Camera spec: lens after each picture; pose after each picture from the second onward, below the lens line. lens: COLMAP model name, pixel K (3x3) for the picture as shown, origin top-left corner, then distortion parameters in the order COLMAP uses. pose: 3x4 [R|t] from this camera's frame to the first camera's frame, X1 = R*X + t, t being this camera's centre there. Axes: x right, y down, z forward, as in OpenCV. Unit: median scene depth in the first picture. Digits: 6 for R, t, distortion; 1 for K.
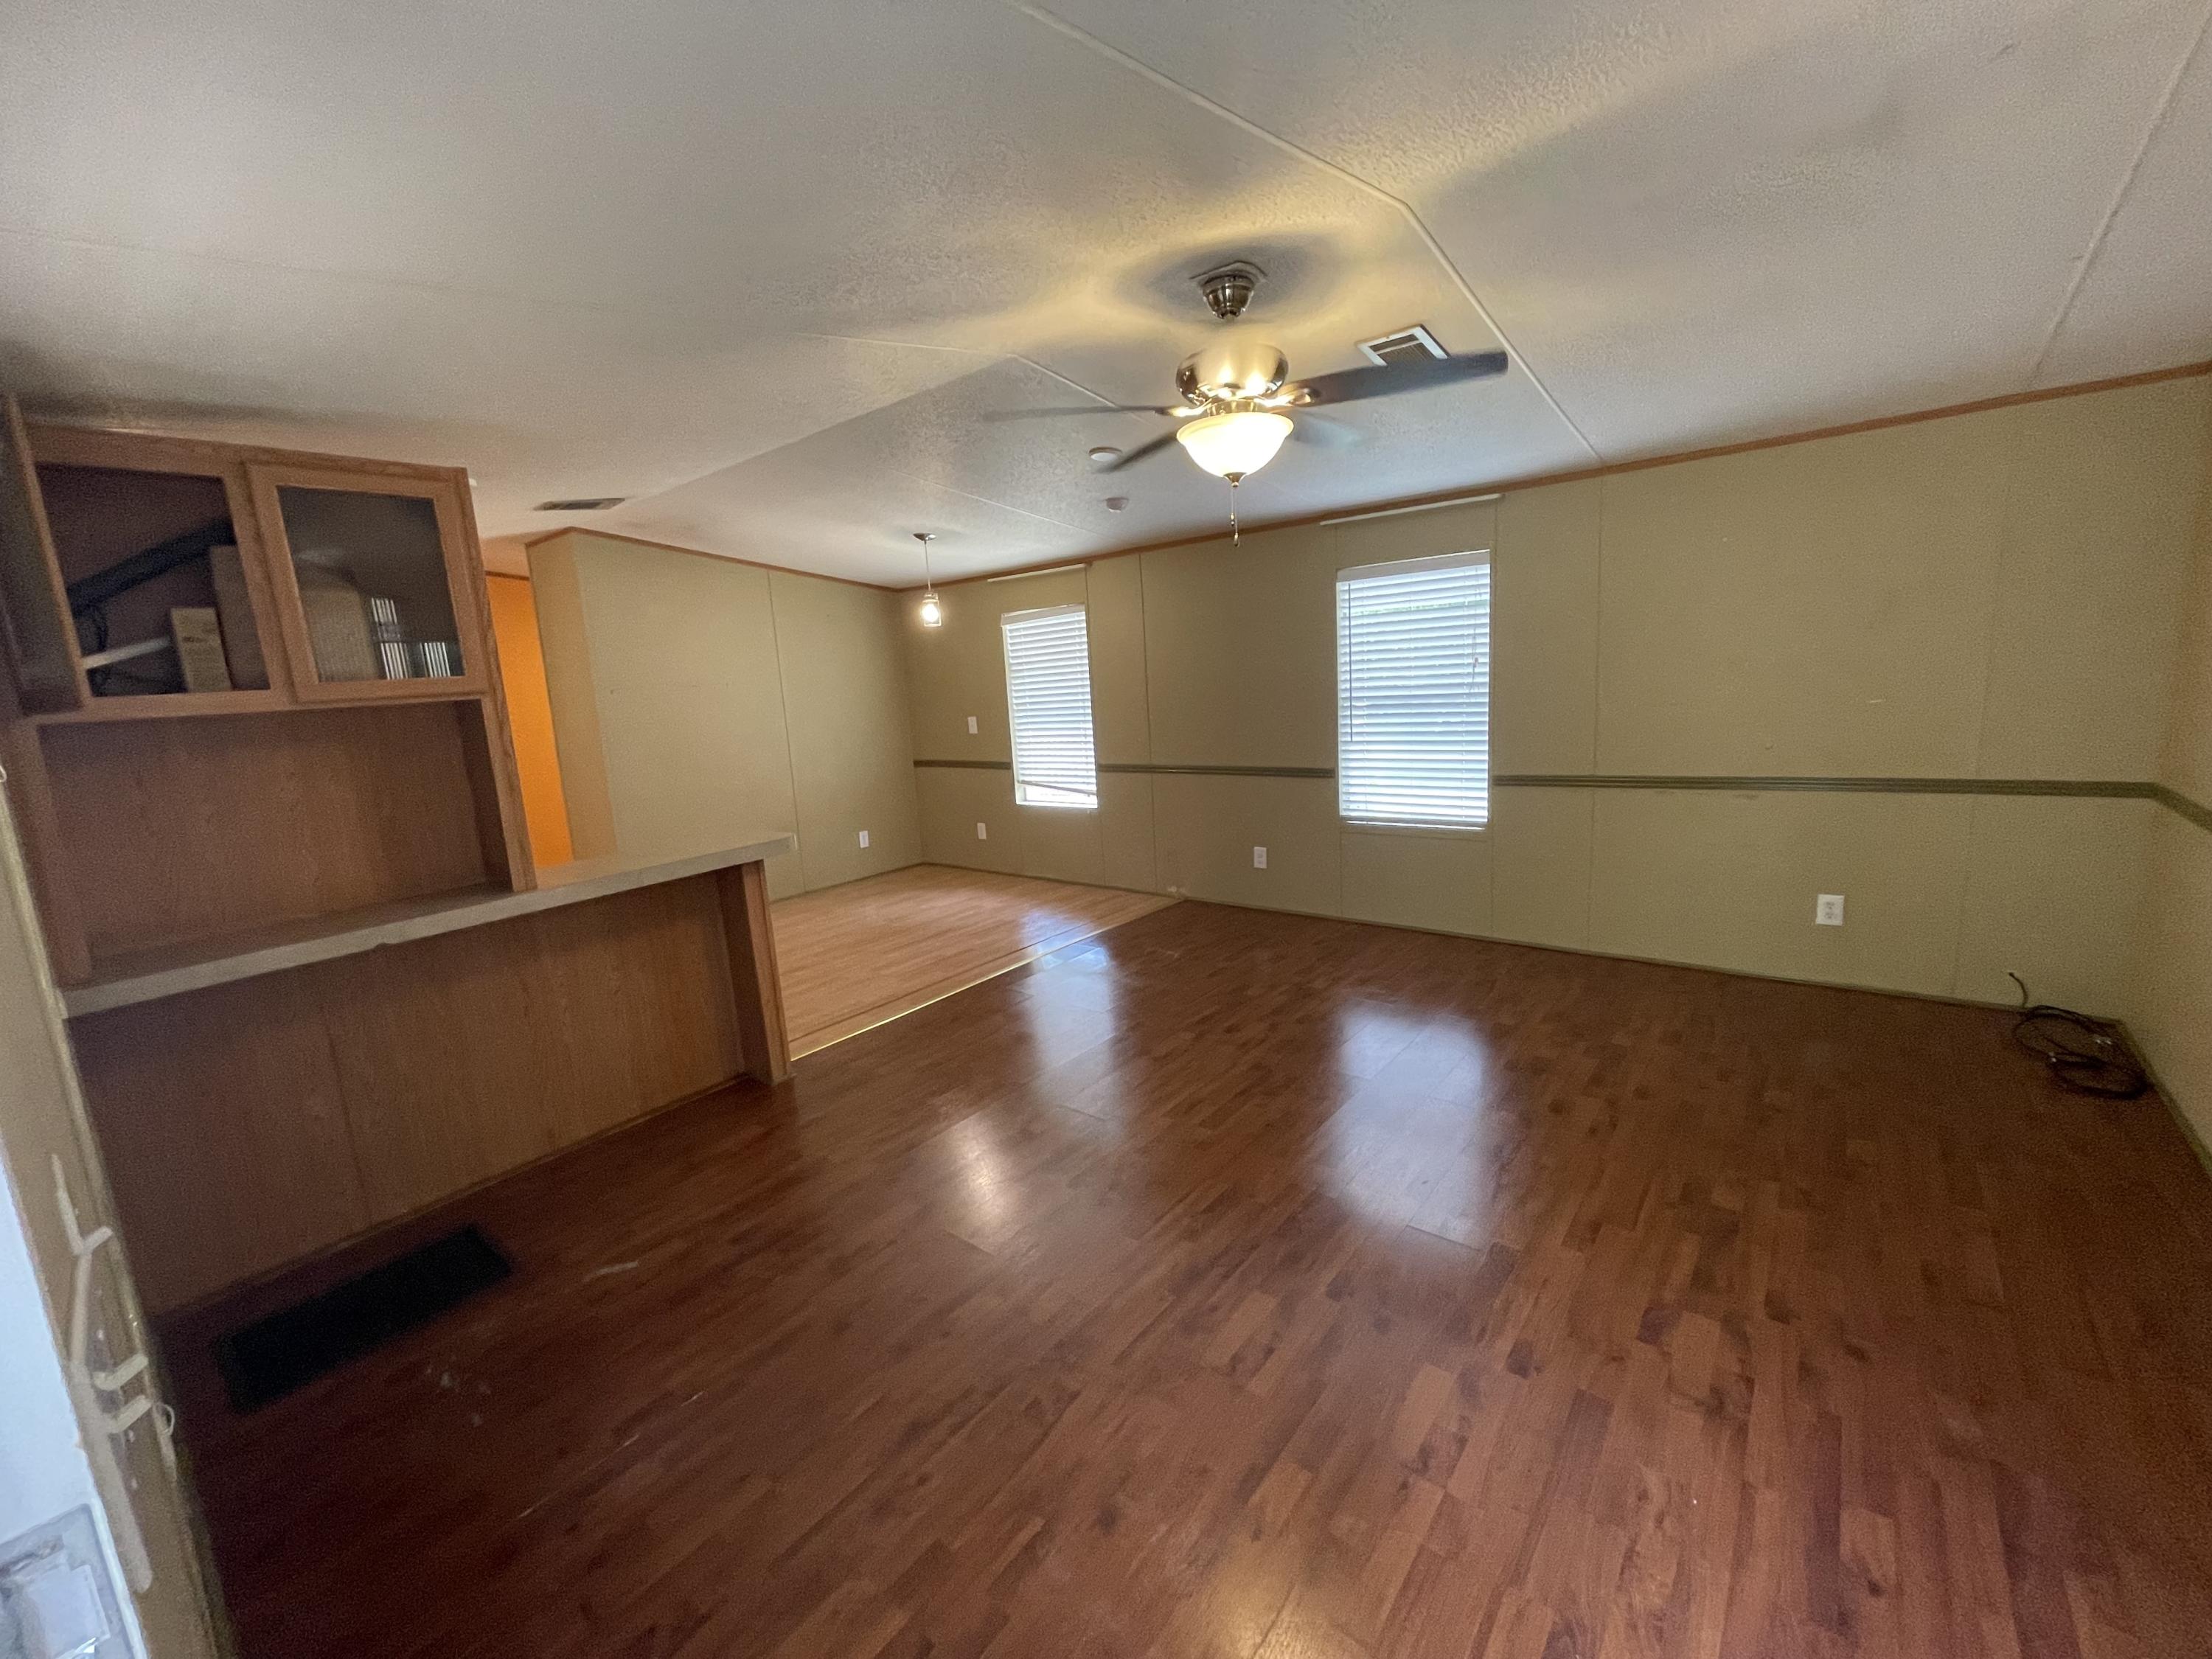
lens RADIAL K [[899.1, 0, 1106.0], [0, 899.1, 829.5], [0, 0, 1]] dist [0.015764, -0.028793]
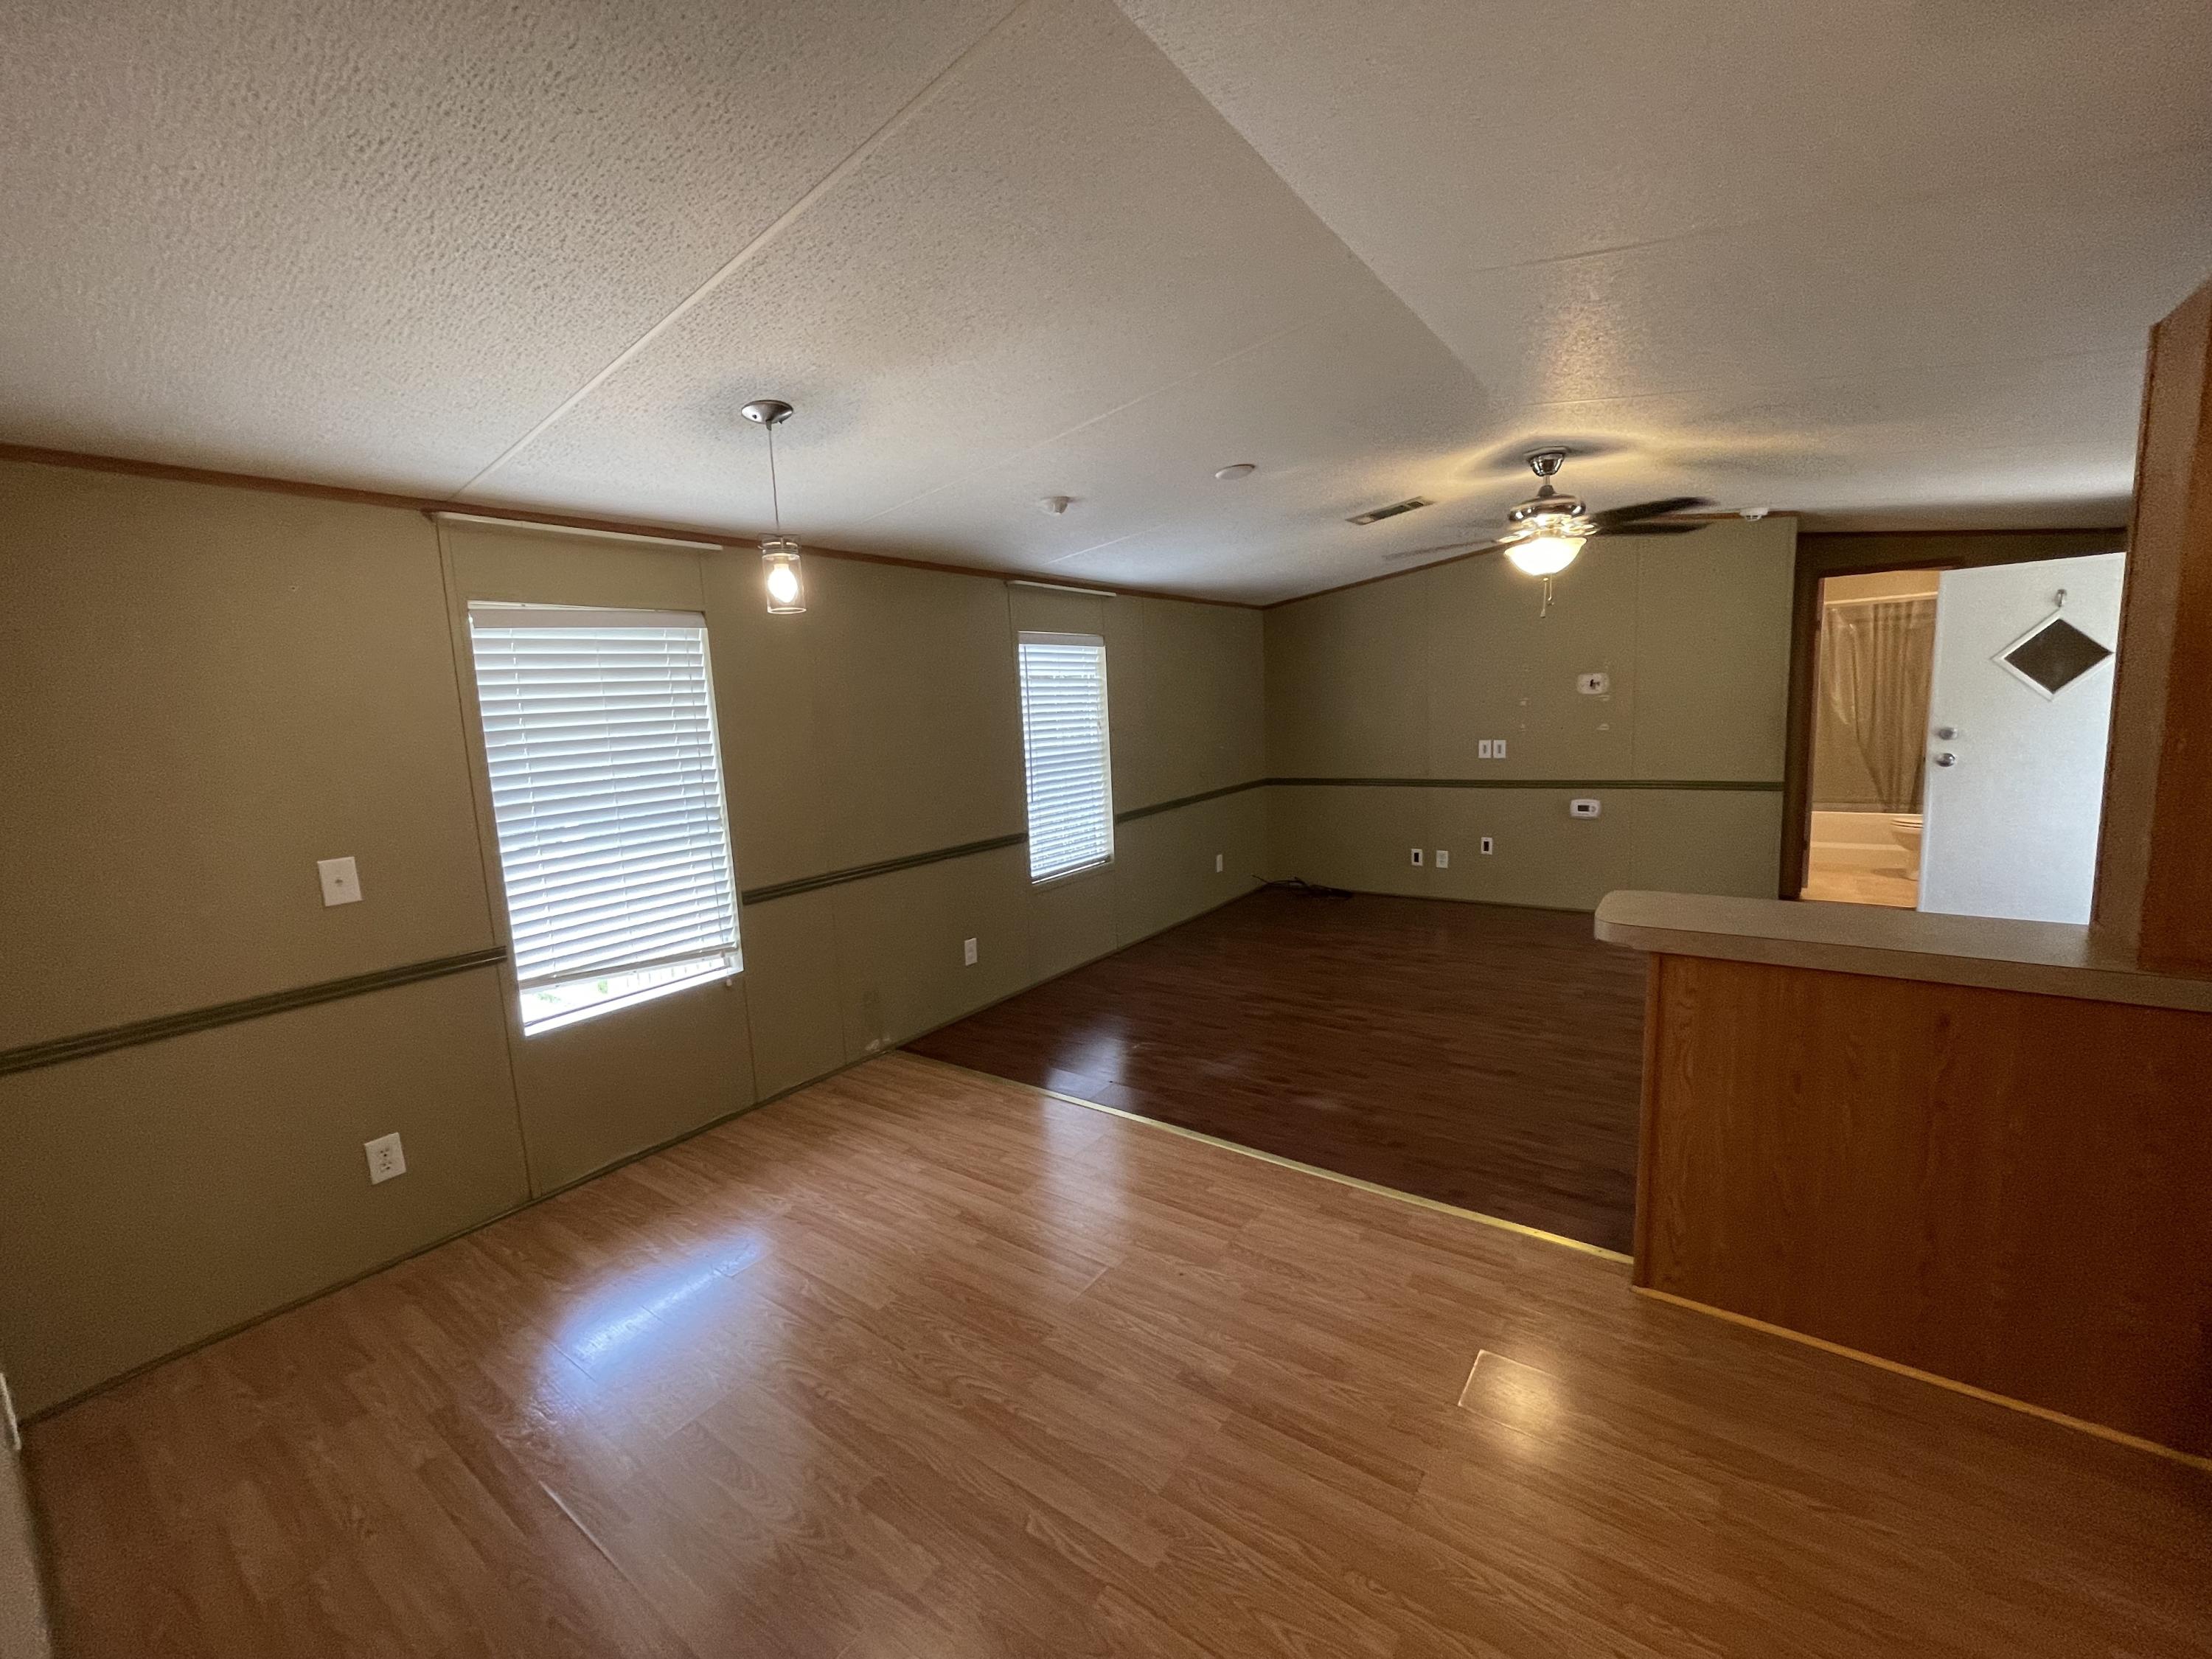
lens RADIAL K [[899.1, 0, 1106.0], [0, 899.1, 829.5], [0, 0, 1]] dist [0.015764, -0.028793]
pose [[-0.087844, -0.082438, 0.992717, -0.671832], [0.199816, 0.974856, 0.098637, -0.138988], [-0.975888, 0.207025, -0.069163, 0.918050]]
